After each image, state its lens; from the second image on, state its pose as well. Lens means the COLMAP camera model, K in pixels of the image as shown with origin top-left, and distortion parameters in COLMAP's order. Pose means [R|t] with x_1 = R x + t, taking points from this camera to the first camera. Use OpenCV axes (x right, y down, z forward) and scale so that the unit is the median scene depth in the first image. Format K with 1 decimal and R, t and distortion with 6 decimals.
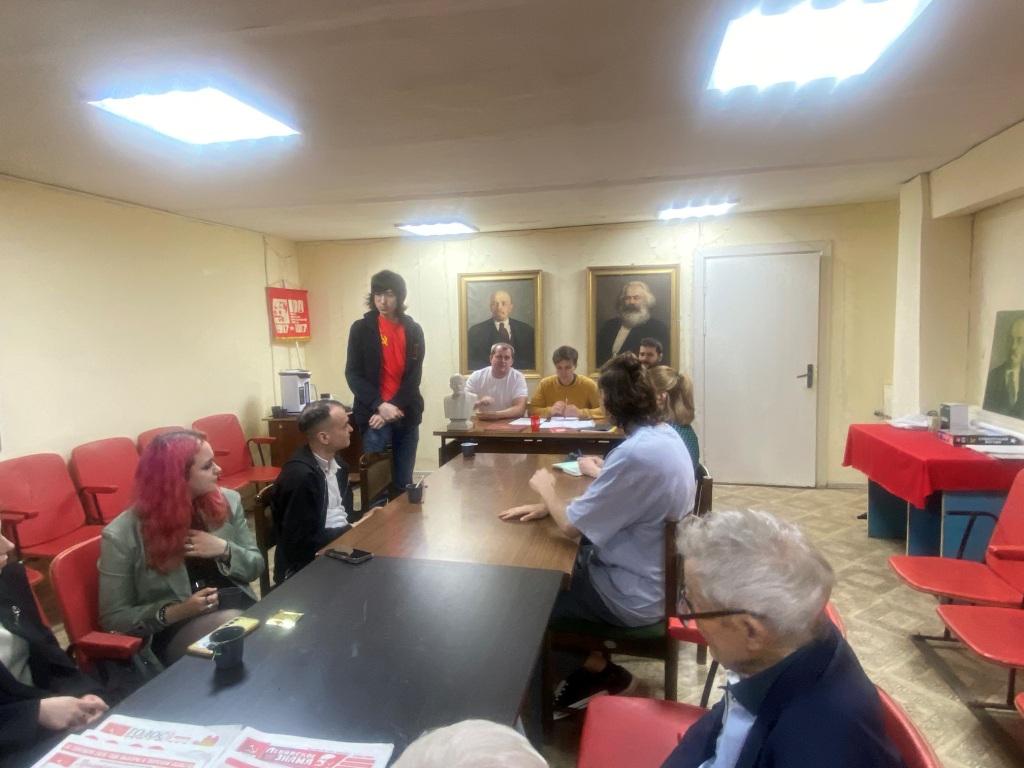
lens RADIAL K [[613.3, 0, 508.9], [0, 613.3, 388.2], [0, 0, 1]] dist [0.022682, -0.024760]
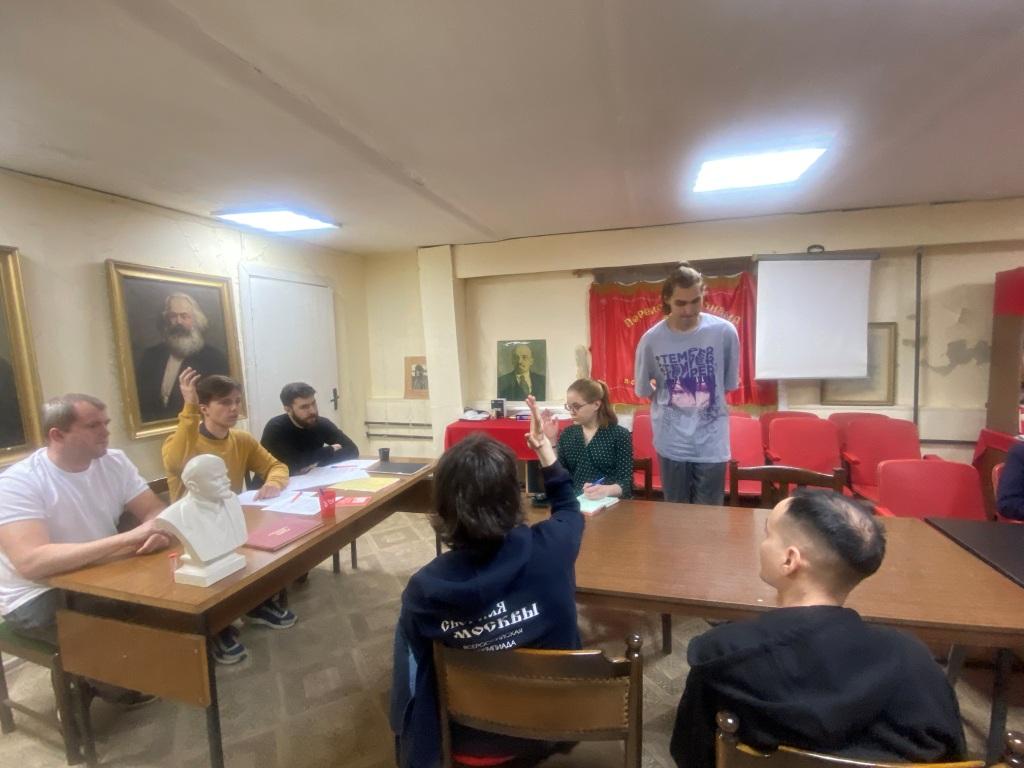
lens RADIAL K [[488.1, 0, 505.2], [0, 488.1, 370.8], [0, 0, 1]] dist [0.007753, -0.014095]
pose [[0.054898, -0.036333, 0.997831, -0.337145], [0.127305, 0.991437, 0.029096, -0.053715], [-0.990343, 0.125431, 0.059053, 0.608830]]
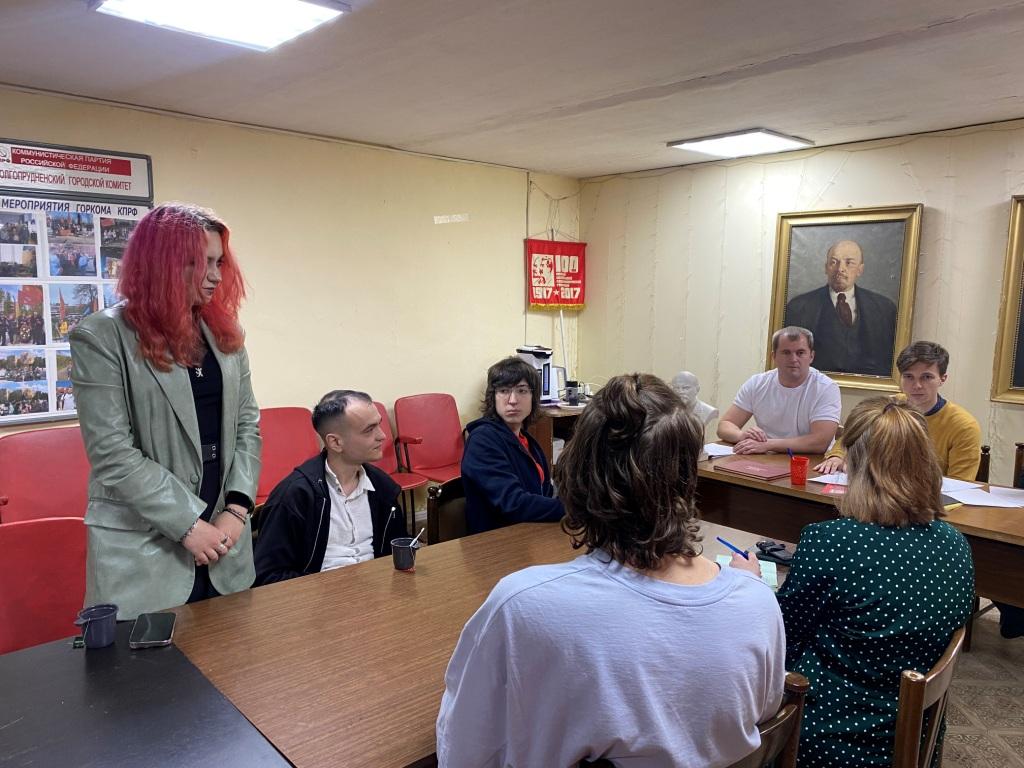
lens RADIAL K [[775.4, 0, 513.1], [0, 775.4, 381.3], [0, 0, 1]] dist [0.026344, -0.031490]
pose [[0.812767, 0.097305, -0.574406, 0.182336], [-0.092249, 0.995010, 0.038027, -0.020869], [0.575240, 0.022081, 0.817687, 0.196049]]
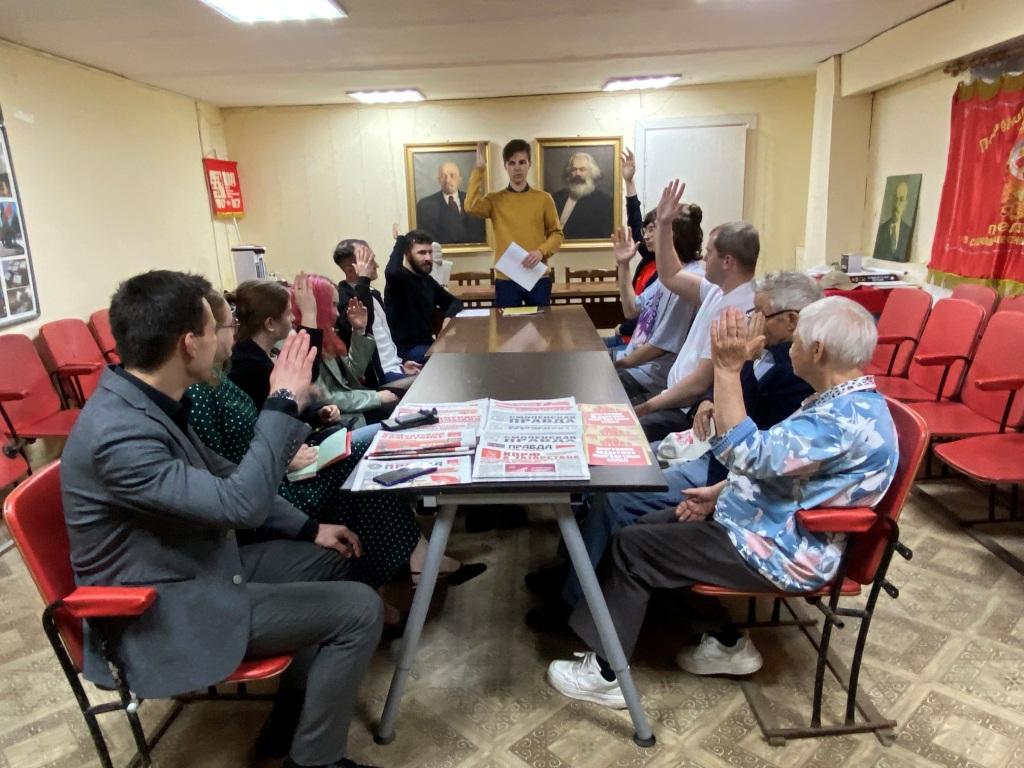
lens RADIAL K [[724.8, 0, 502.2], [0, 724.8, 390.2], [0, 0, 1]] dist [0.046642, -0.054311]
pose [[0.983669, -0.054164, 0.171646, -0.158122], [0.029824, 0.989513, 0.141328, 0.044935], [-0.177501, -0.133901, 0.974969, -0.230429]]
